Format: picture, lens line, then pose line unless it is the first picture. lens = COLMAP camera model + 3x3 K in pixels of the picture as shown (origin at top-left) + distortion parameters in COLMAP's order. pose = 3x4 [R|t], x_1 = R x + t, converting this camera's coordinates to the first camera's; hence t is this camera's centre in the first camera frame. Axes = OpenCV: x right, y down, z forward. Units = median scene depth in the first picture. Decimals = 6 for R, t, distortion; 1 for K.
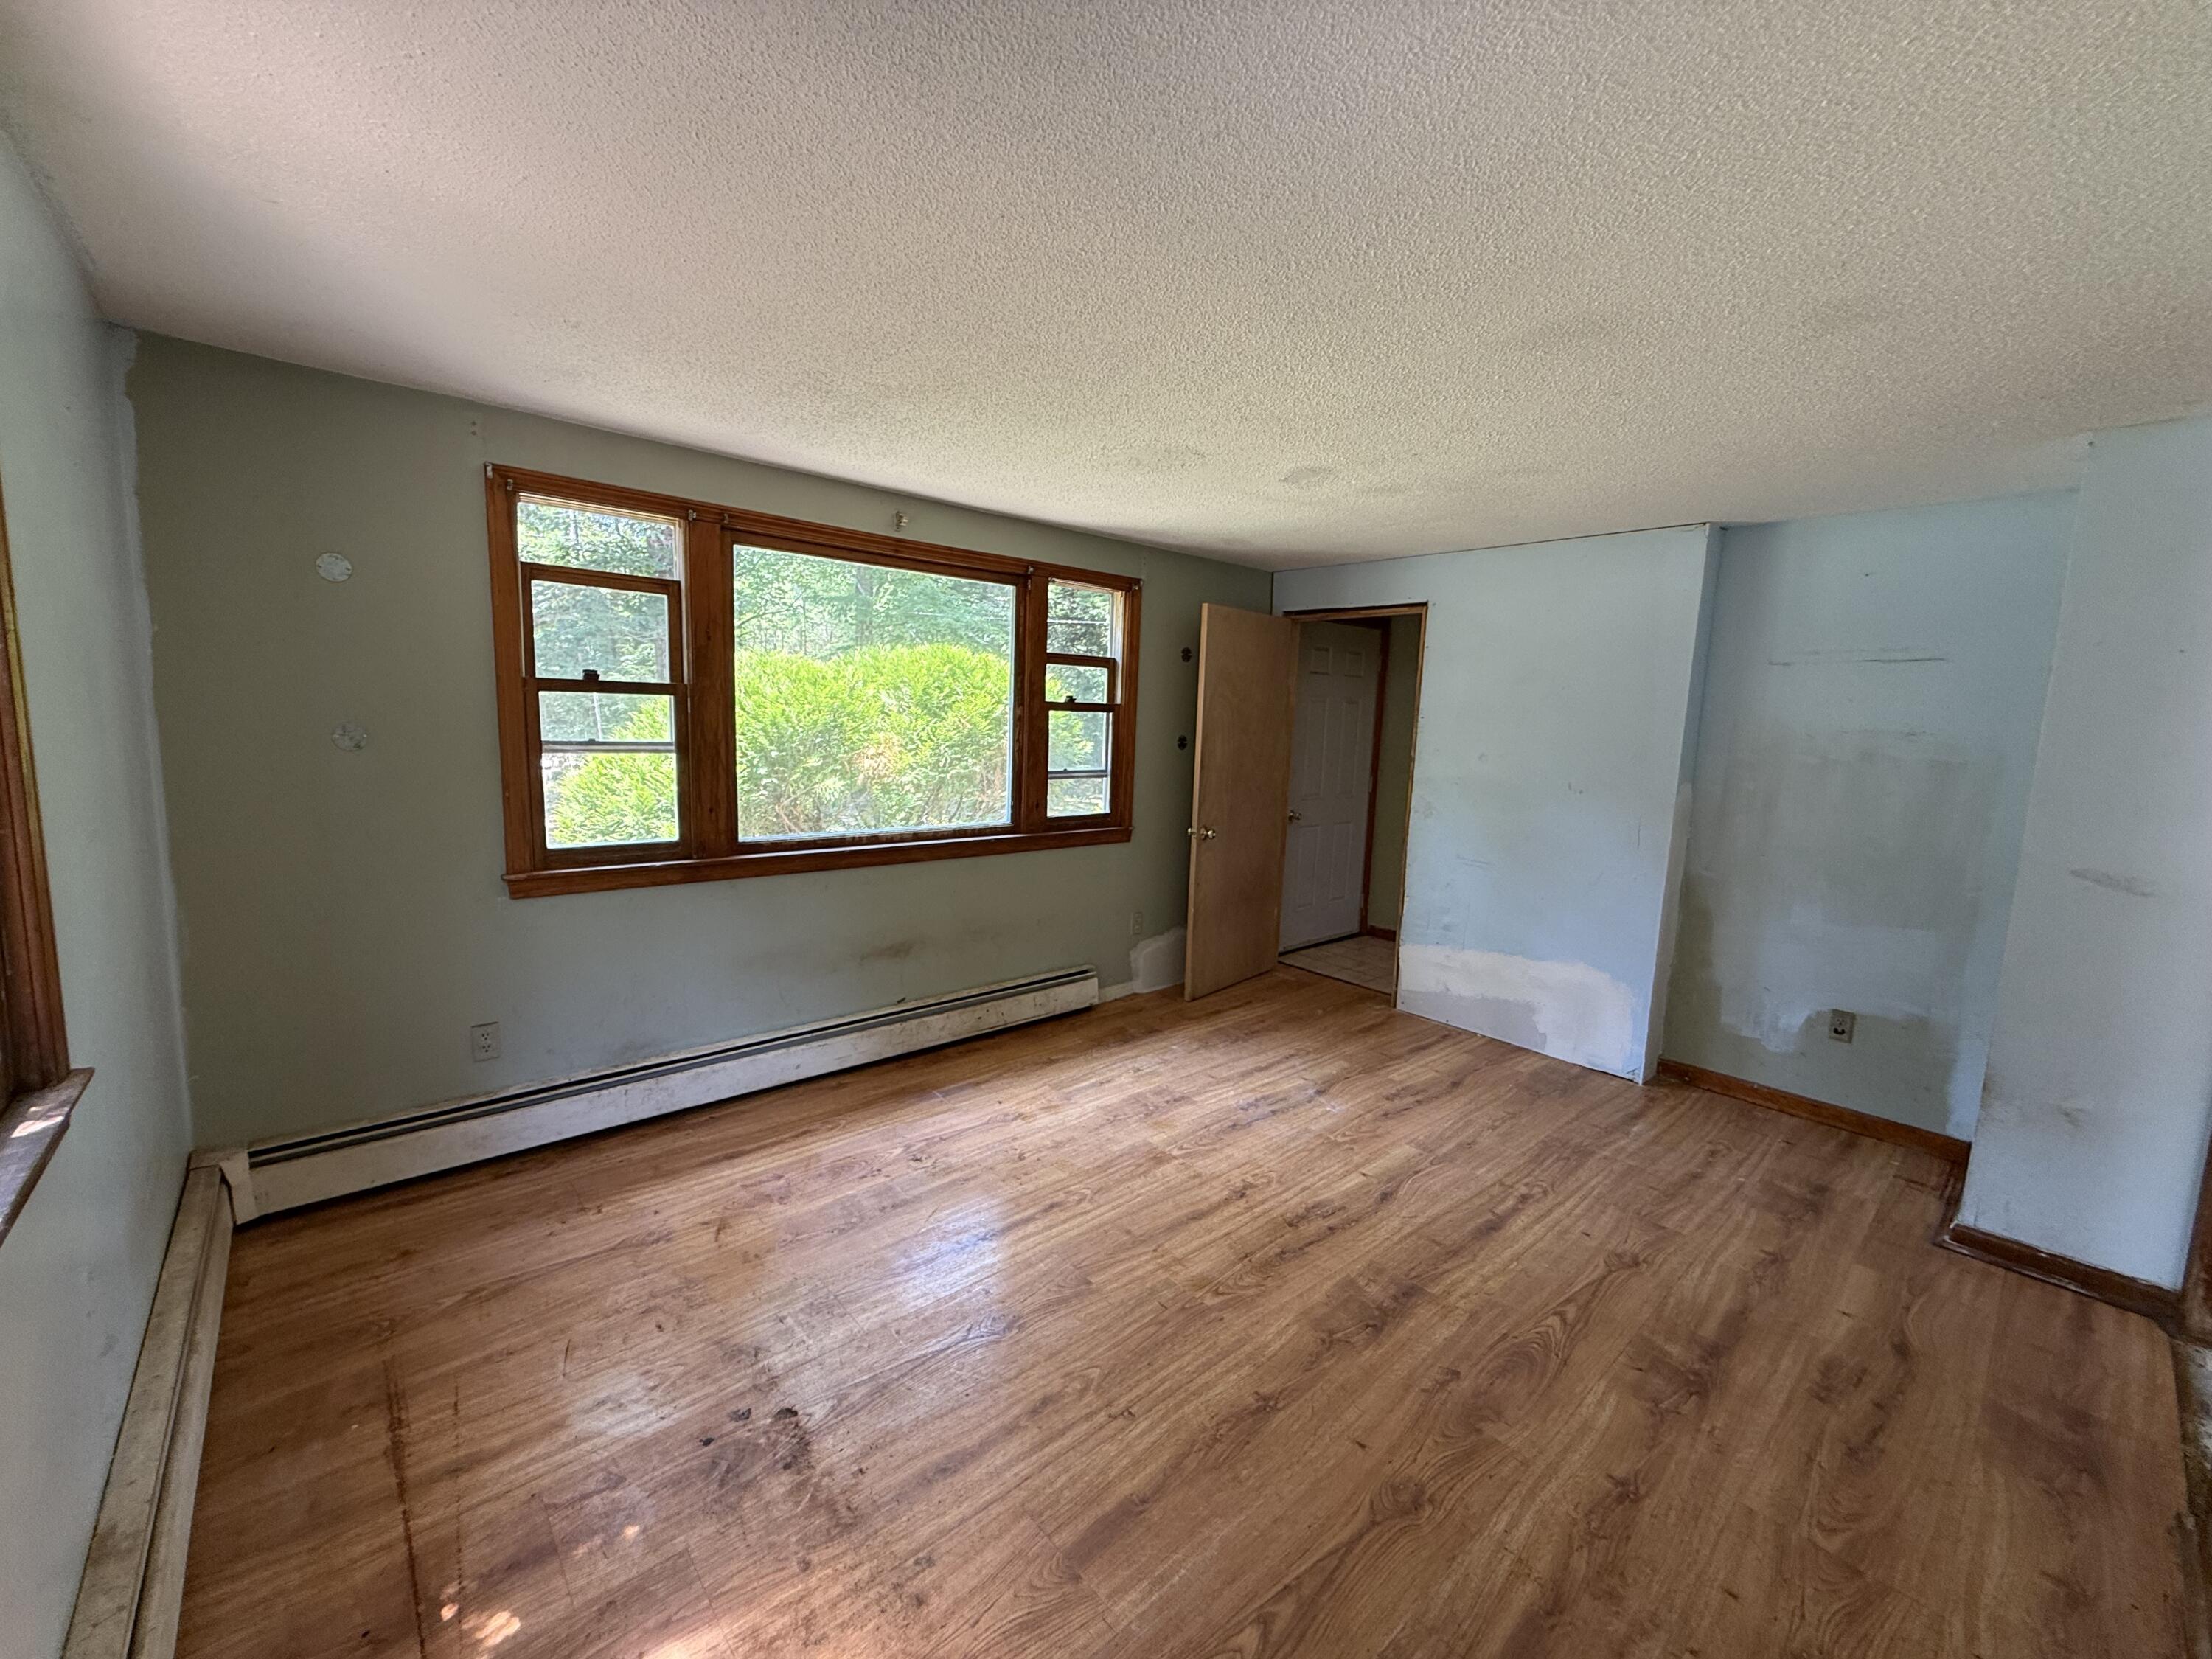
lens RADIAL K [[885.3, 0, 1102.8], [0, 885.3, 829.2], [0, 0, 1]] dist [0.001617, 0.000391]
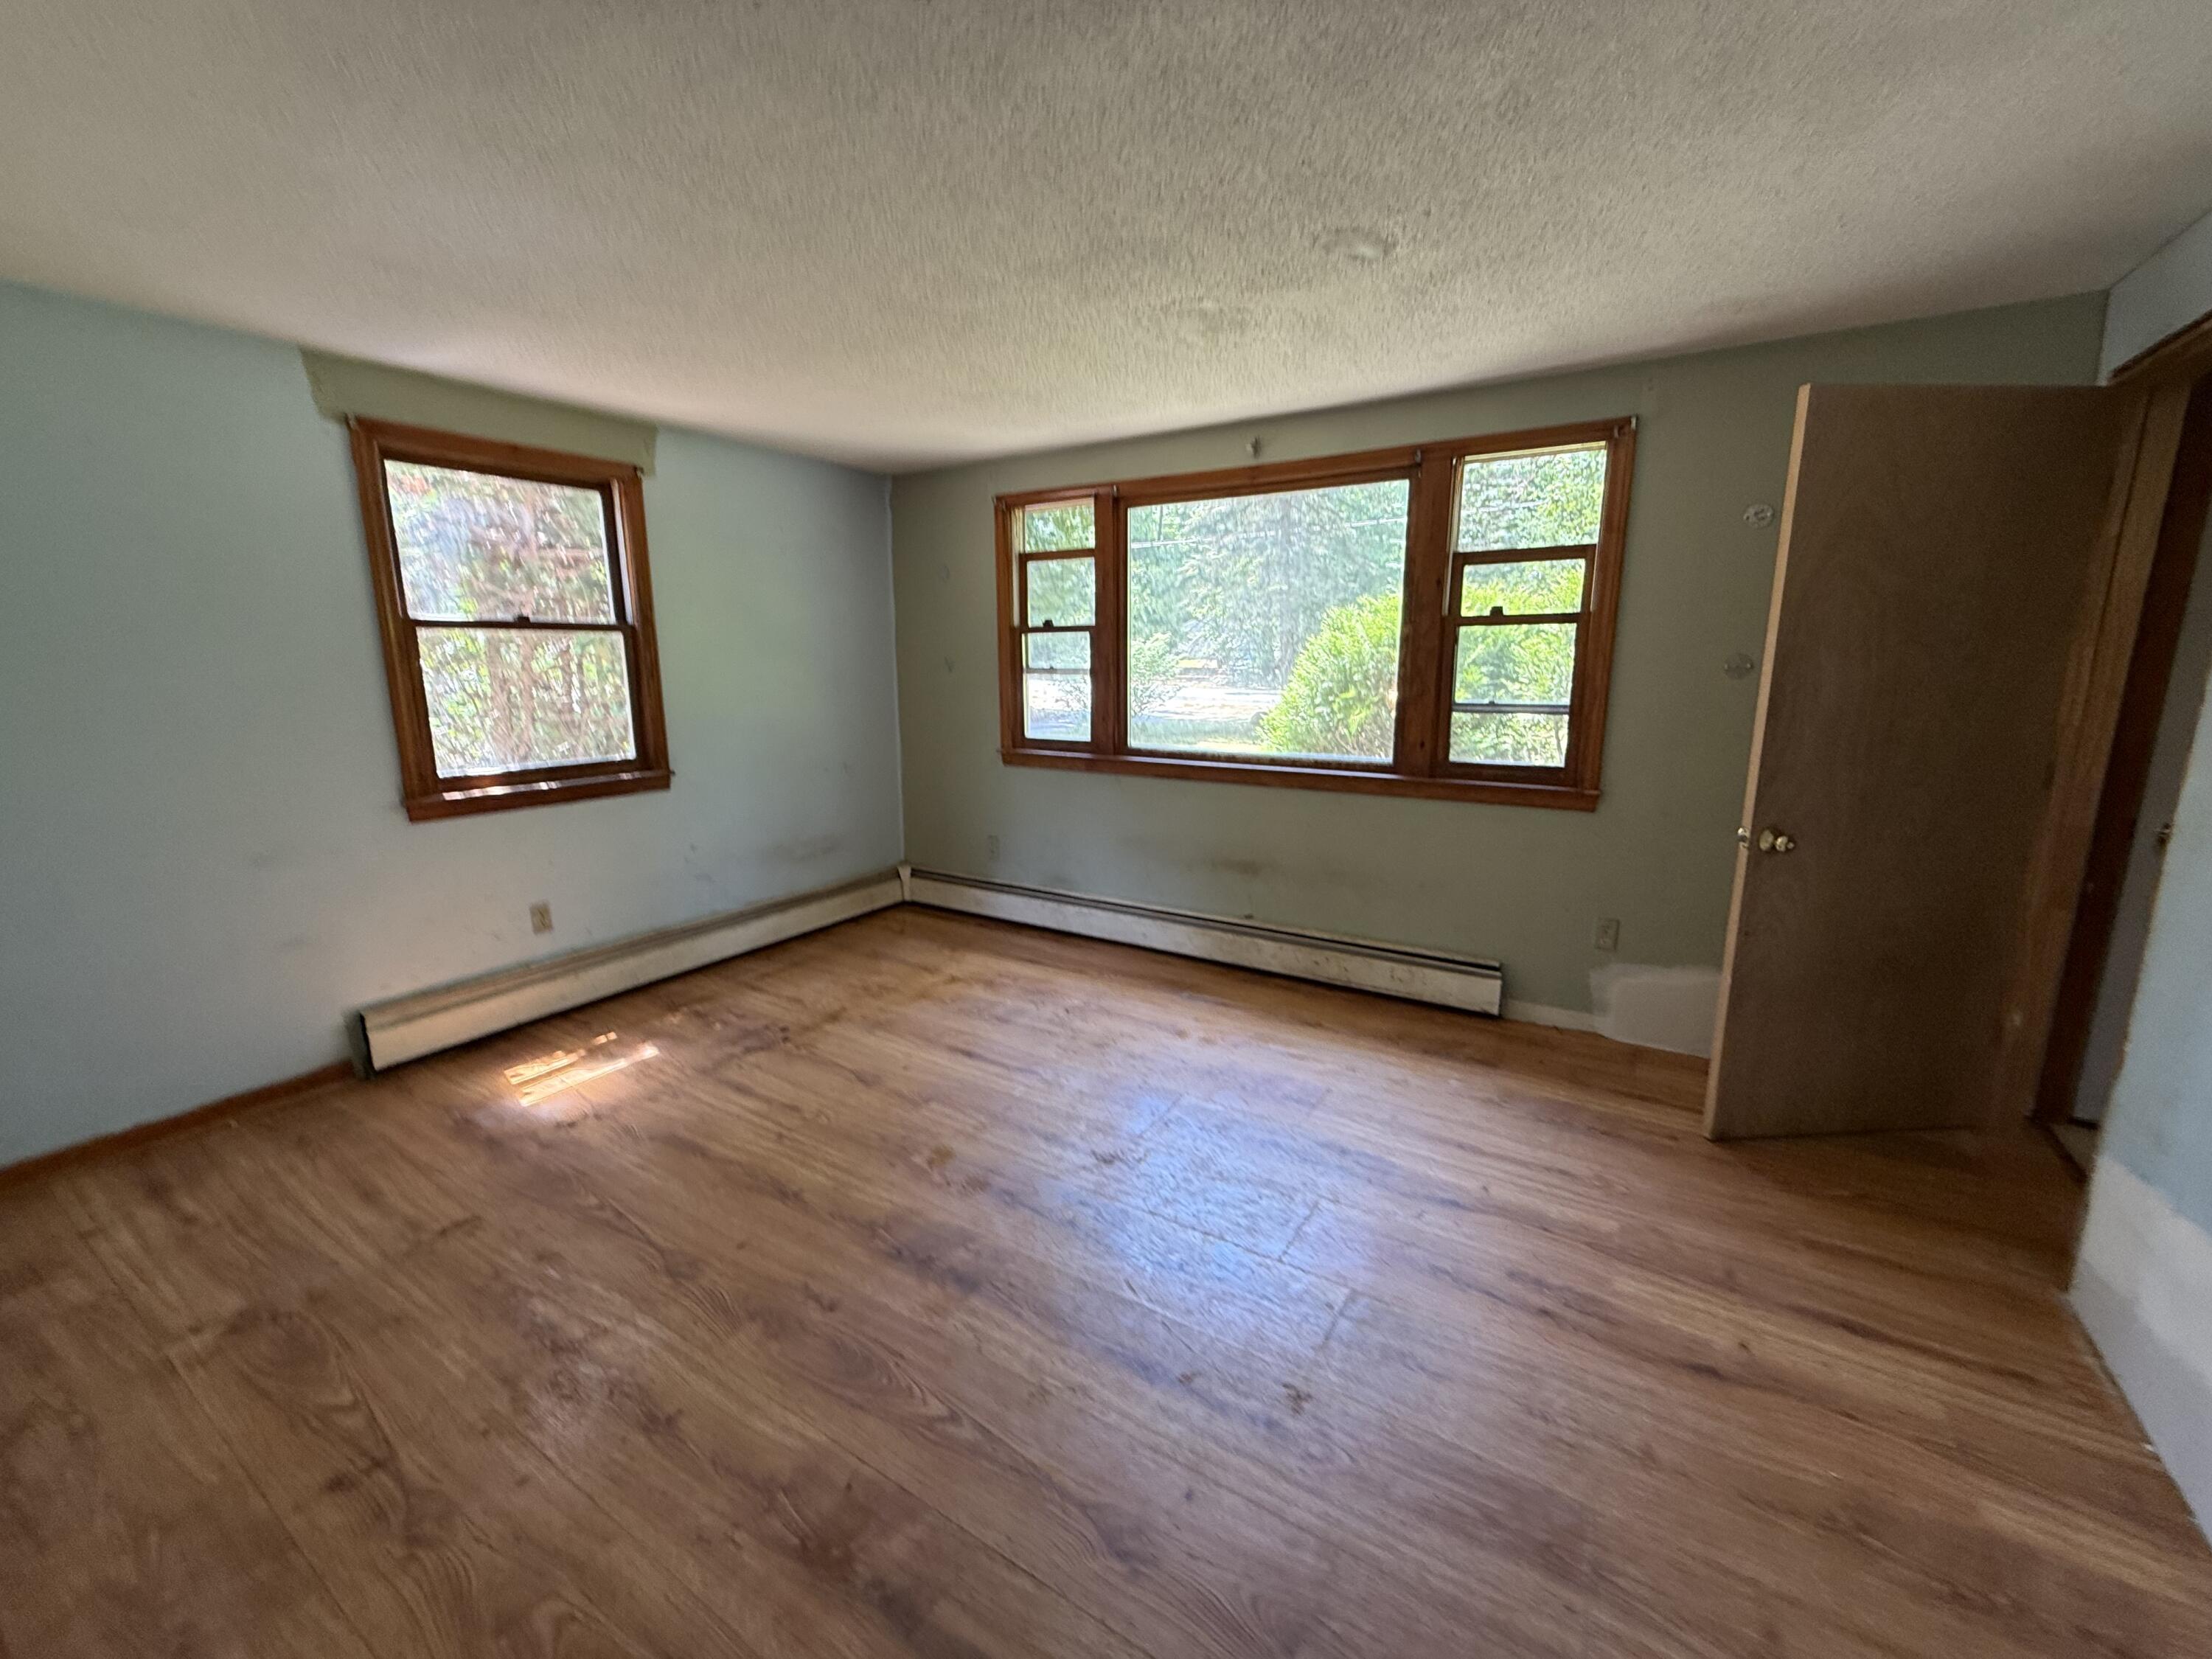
lens RADIAL K [[885.3, 0, 1102.8], [0, 885.3, 829.2], [0, 0, 1]] dist [0.001617, 0.000391]
pose [[0.272753, 0.151664, -0.950054, 0.770110], [-0.107771, 0.986098, 0.126478, -0.024589], [0.956029, 0.067891, 0.285307, 0.576792]]
